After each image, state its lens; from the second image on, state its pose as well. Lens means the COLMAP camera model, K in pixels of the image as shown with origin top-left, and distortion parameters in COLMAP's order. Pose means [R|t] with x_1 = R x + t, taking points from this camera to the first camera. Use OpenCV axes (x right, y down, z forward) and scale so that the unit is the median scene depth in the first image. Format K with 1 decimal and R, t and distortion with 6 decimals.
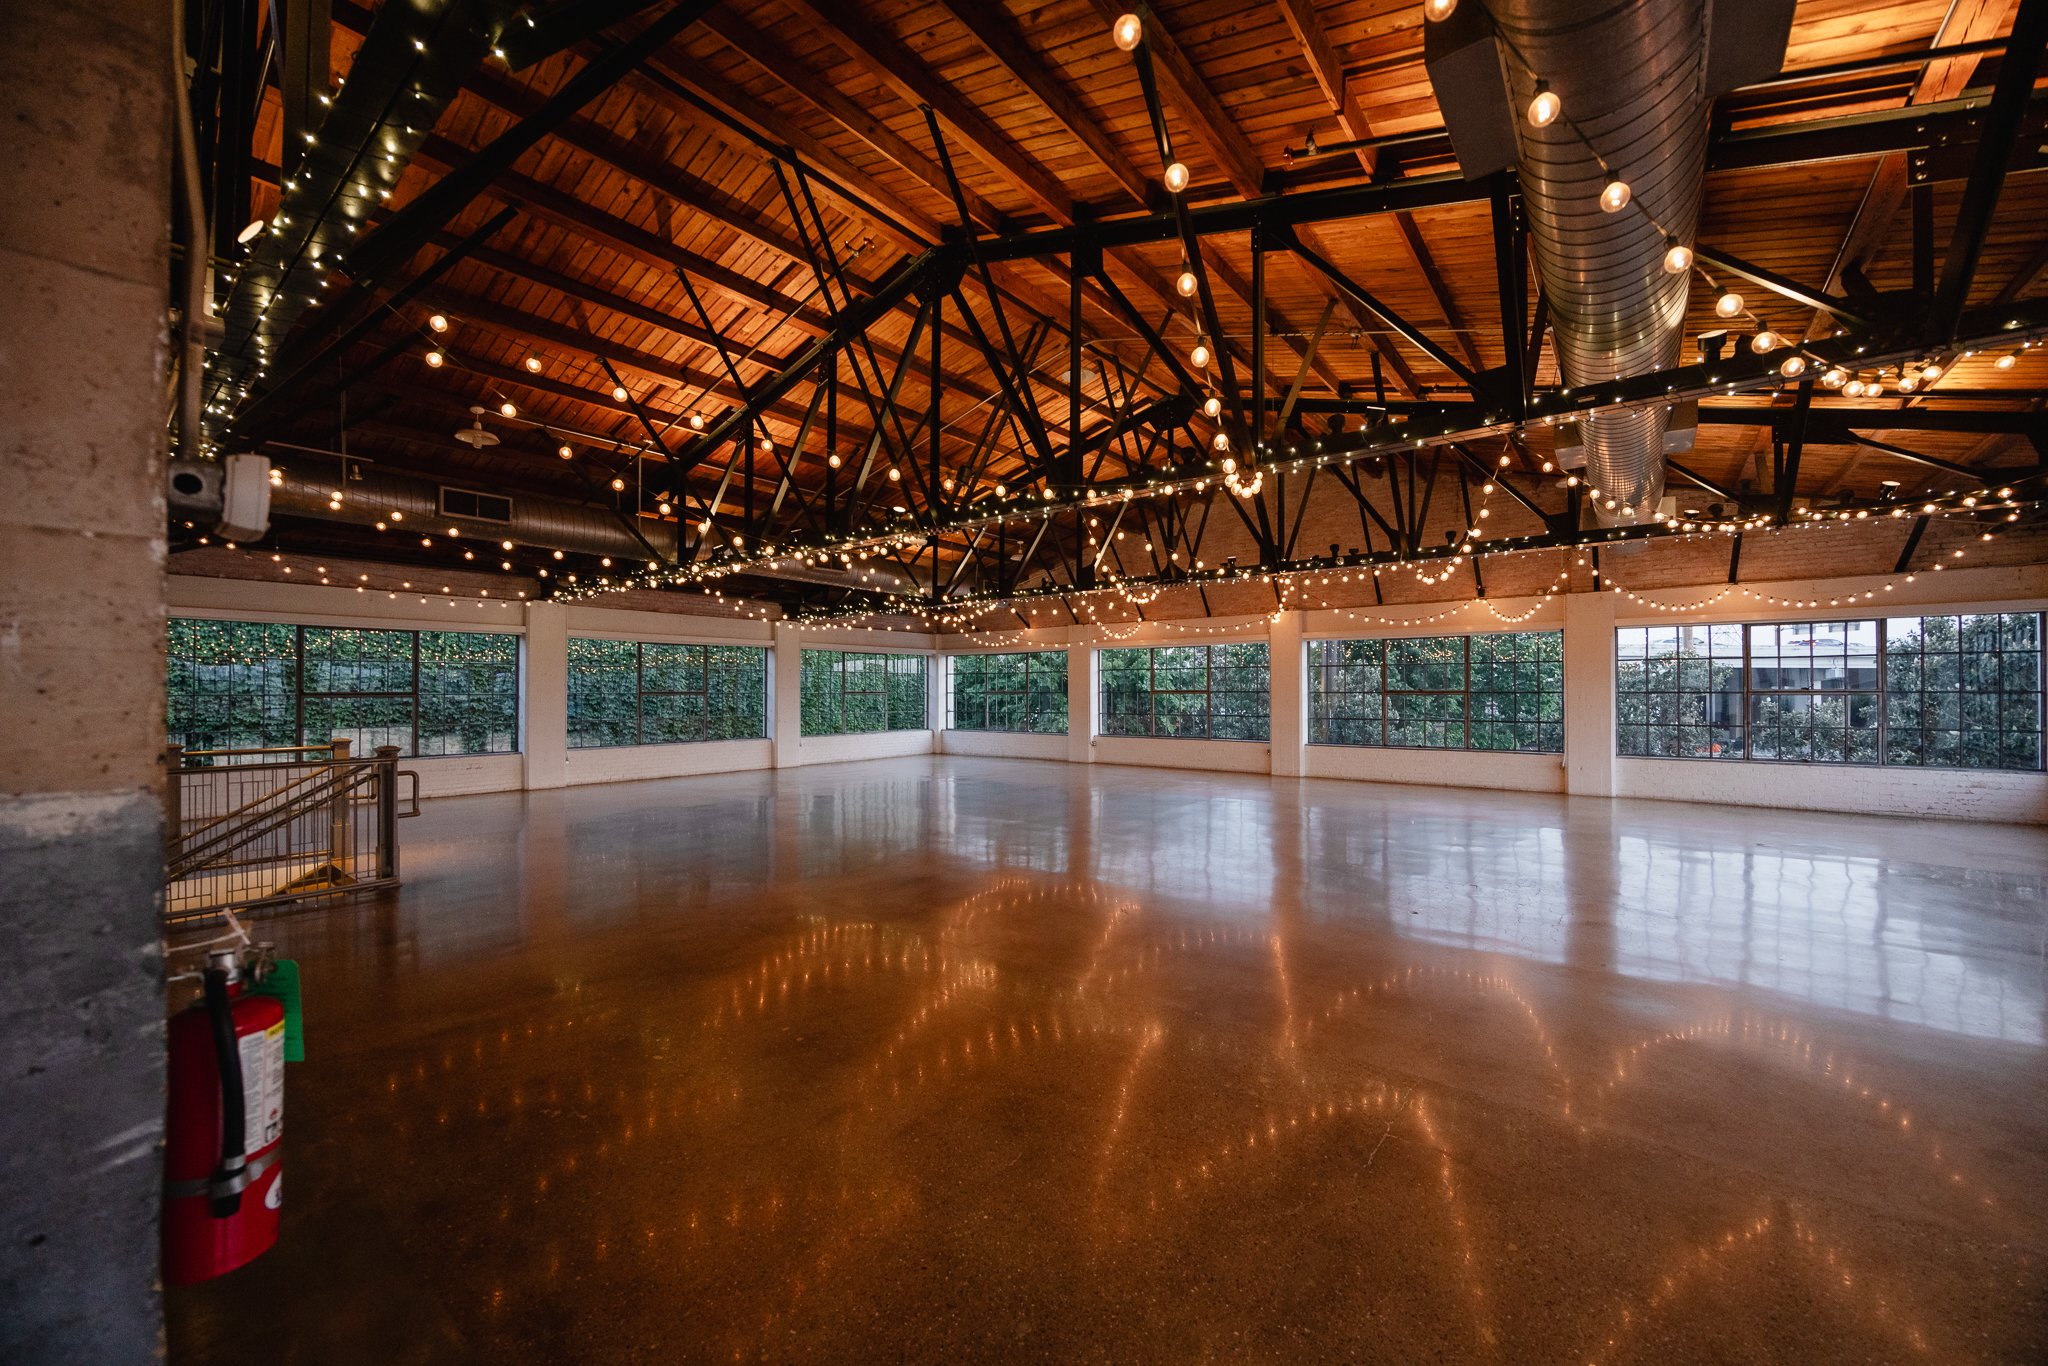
lens RADIAL K [[774.9, 0, 1024.0], [0, 774.9, 683.0], [0, 0, 1]] dist [-0.001304, -0.000175]
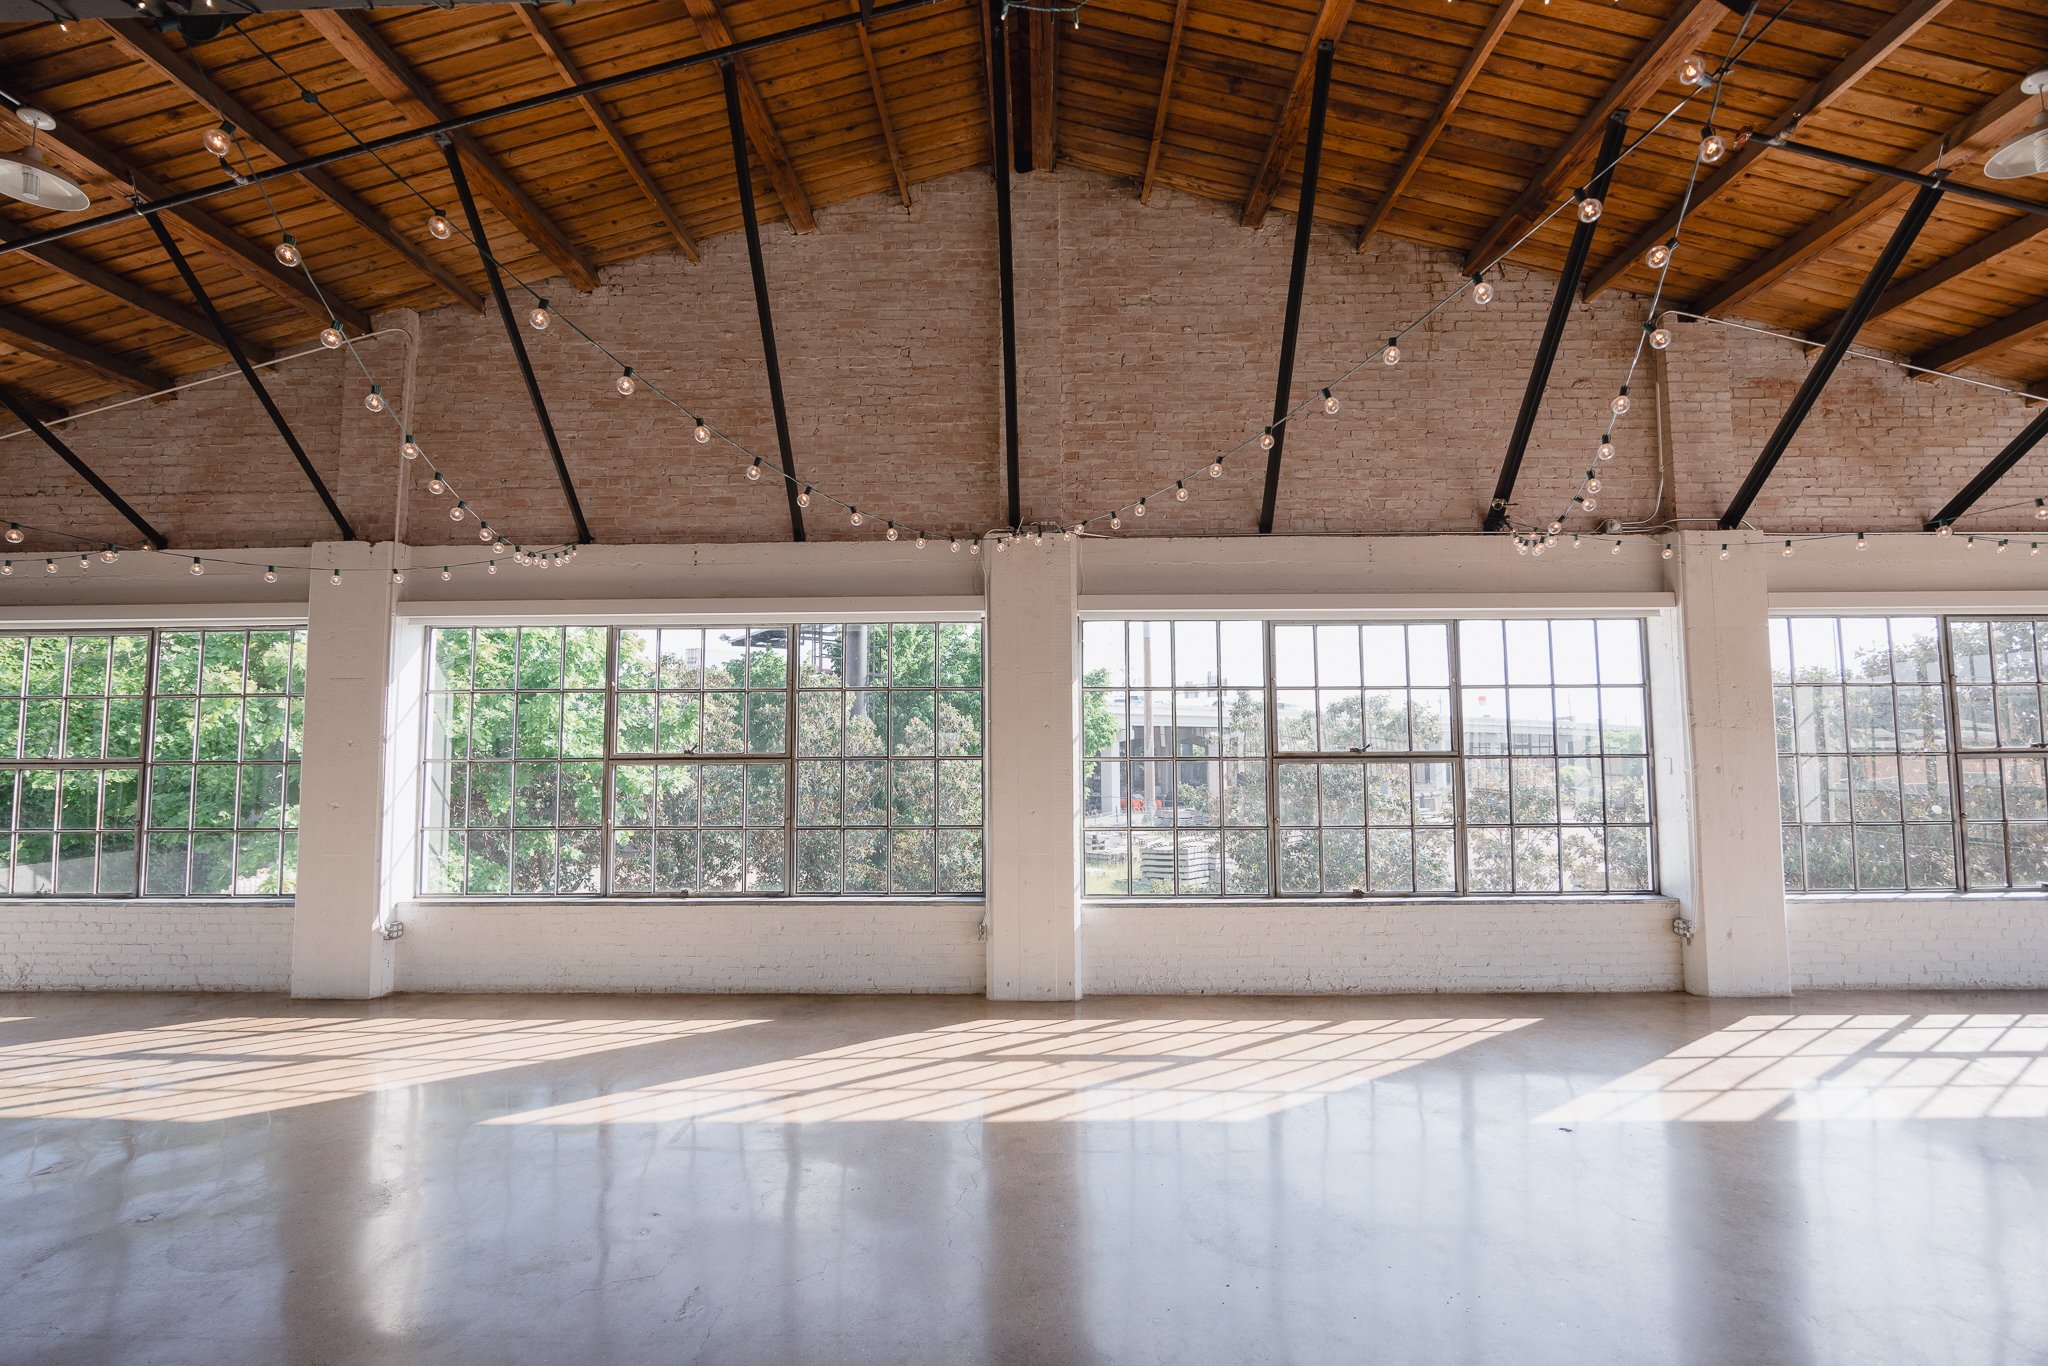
lens RADIAL K [[899.8, 0, 1050.6], [0, 899.8, 685.3], [0, 0, 1]] dist [-0.010654, -0.000821]
pose [[0.801285, 0.041398, 0.596849, 0.128078], [-0.004040, 0.997955, -0.063796, 0.005391], [-0.598270, 0.048708, 0.799813, 0.865310]]
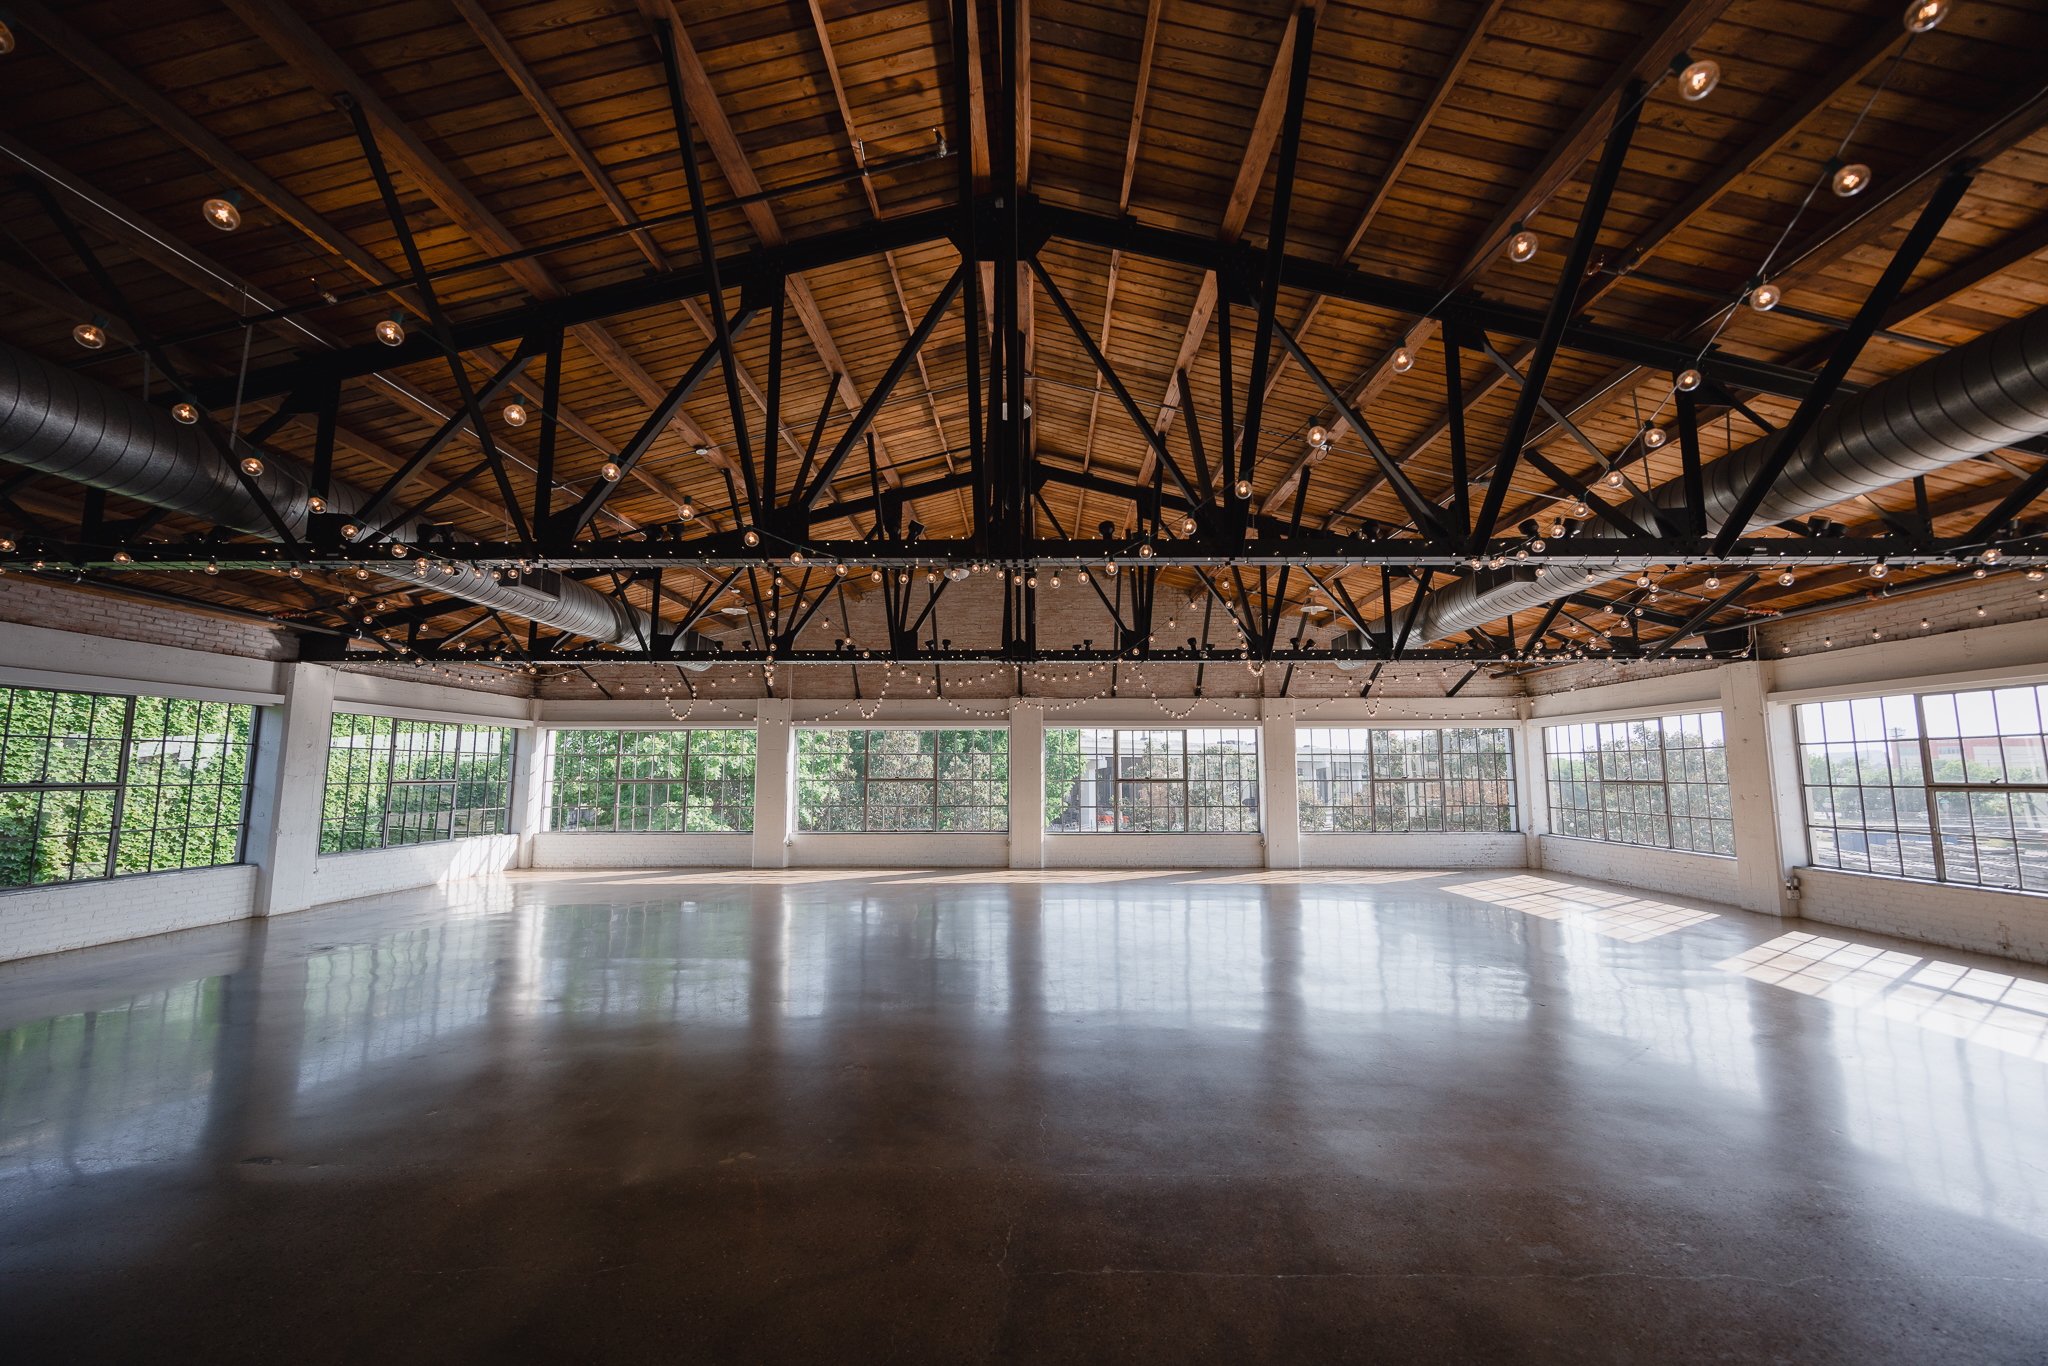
lens RADIAL K [[786.4, 0, 1021.3], [0, 786.4, 684.9], [0, 0, 1]] dist [0.000088, -0.000025]
pose [[0.800464, 0.068304, 0.595477, -0.345076], [-0.006852, 0.994464, -0.104859, -0.005339], [-0.599342, 0.079855, 0.796500, 0.269803]]
